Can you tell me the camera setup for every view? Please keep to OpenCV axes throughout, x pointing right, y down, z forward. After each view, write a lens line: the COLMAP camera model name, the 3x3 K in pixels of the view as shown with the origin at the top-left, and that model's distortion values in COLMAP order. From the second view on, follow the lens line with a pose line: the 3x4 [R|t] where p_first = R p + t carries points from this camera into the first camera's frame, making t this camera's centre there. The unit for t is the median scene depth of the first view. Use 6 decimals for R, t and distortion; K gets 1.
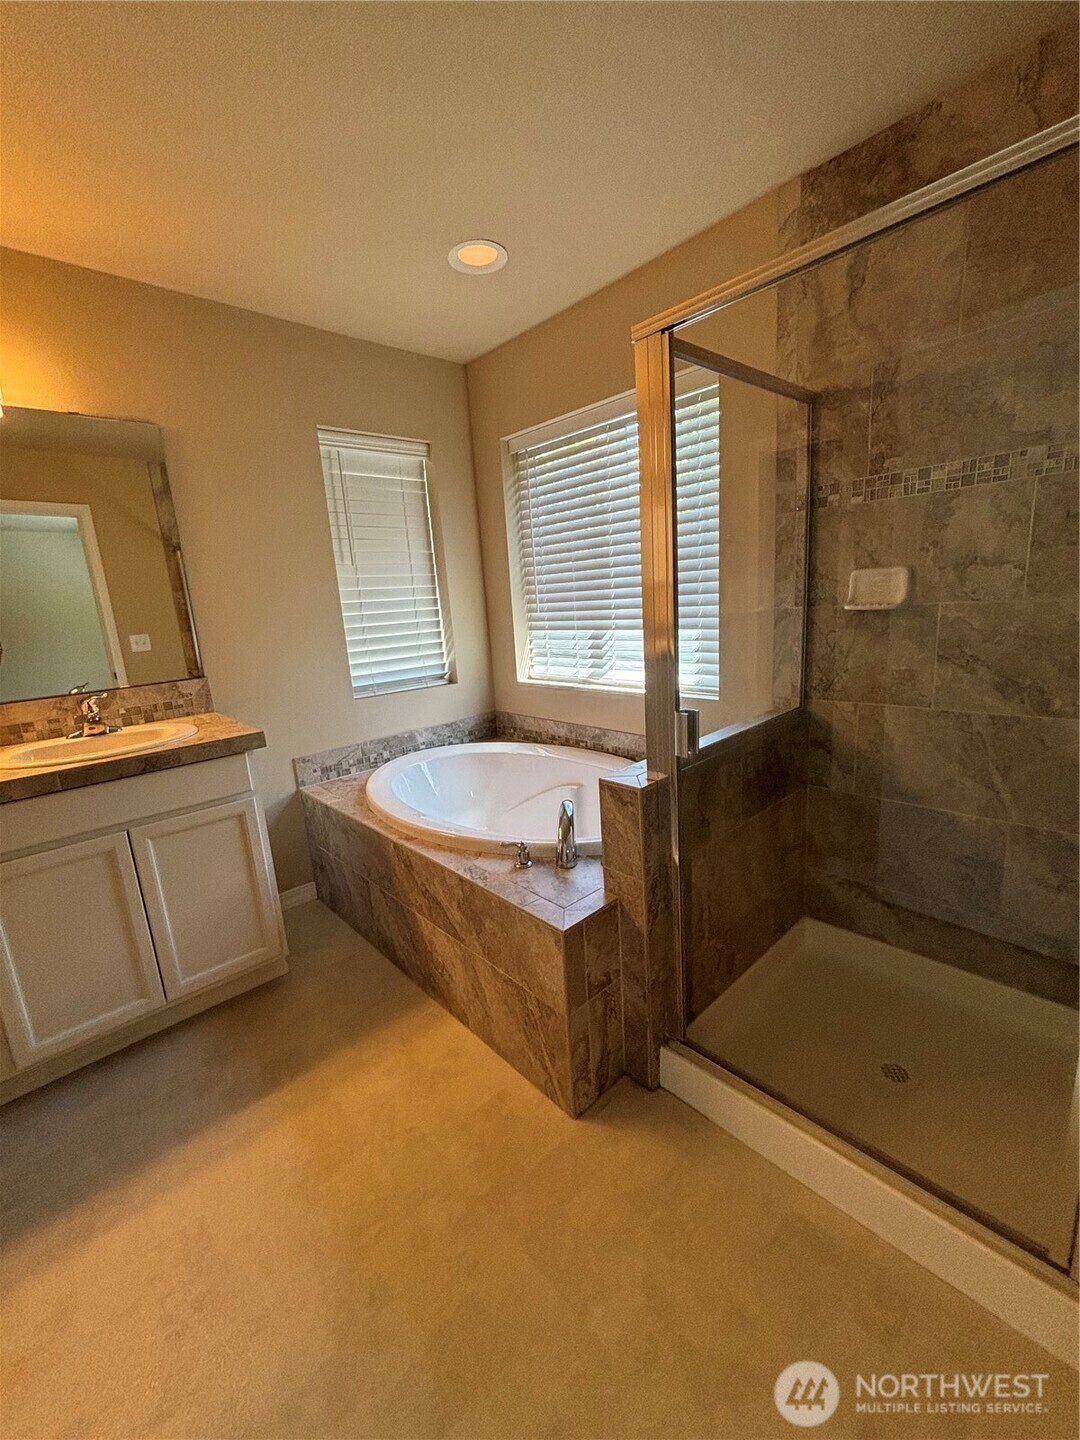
lens RADIAL K [[582.2, 0, 547.4], [0, 582.2, 724.5], [0, 0, 1]] dist [0.000188, -0.000156]
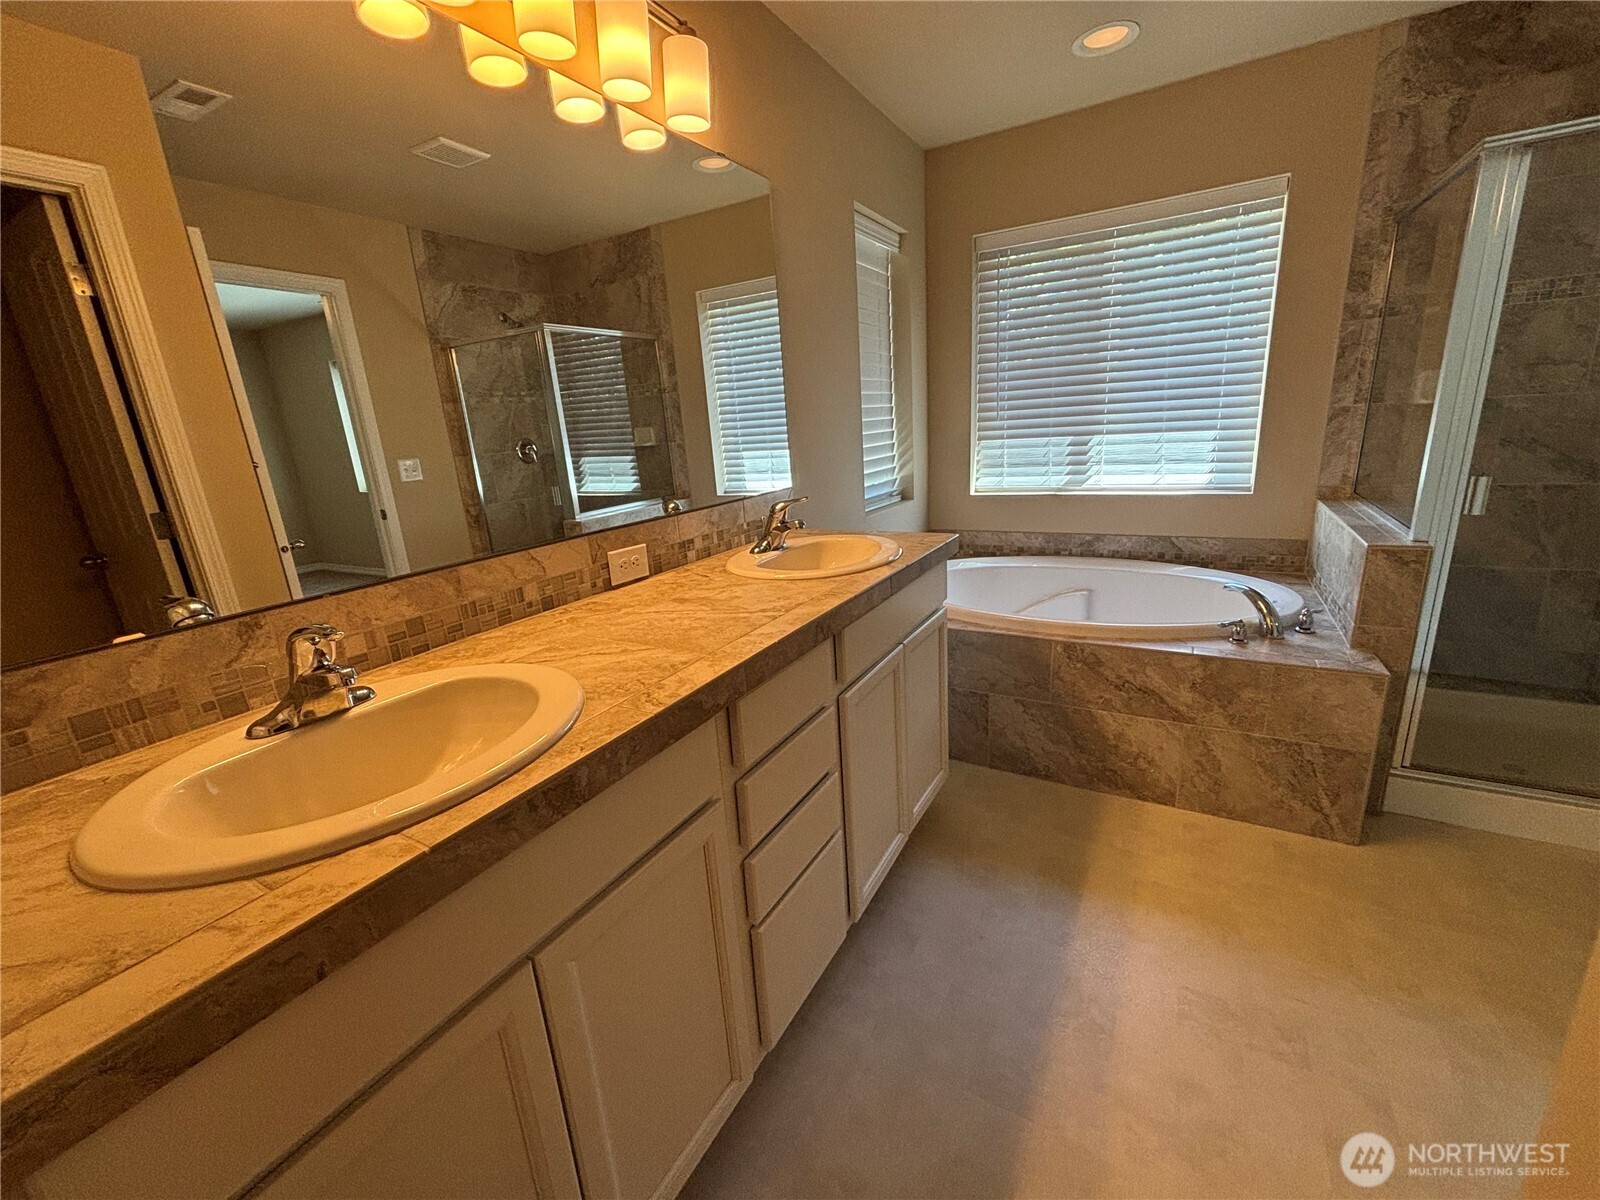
lens RADIAL K [[657.8, 0, 800.0], [0, 657.8, 600.0], [0, 0, 1]] dist [0.000106, 0.000741]
pose [[0.955631, -0.076632, 0.284424, -0.731987], [0.066692, 0.996782, 0.044483, 0.036923], [-0.286918, -0.023541, 0.957666, 0.049129]]
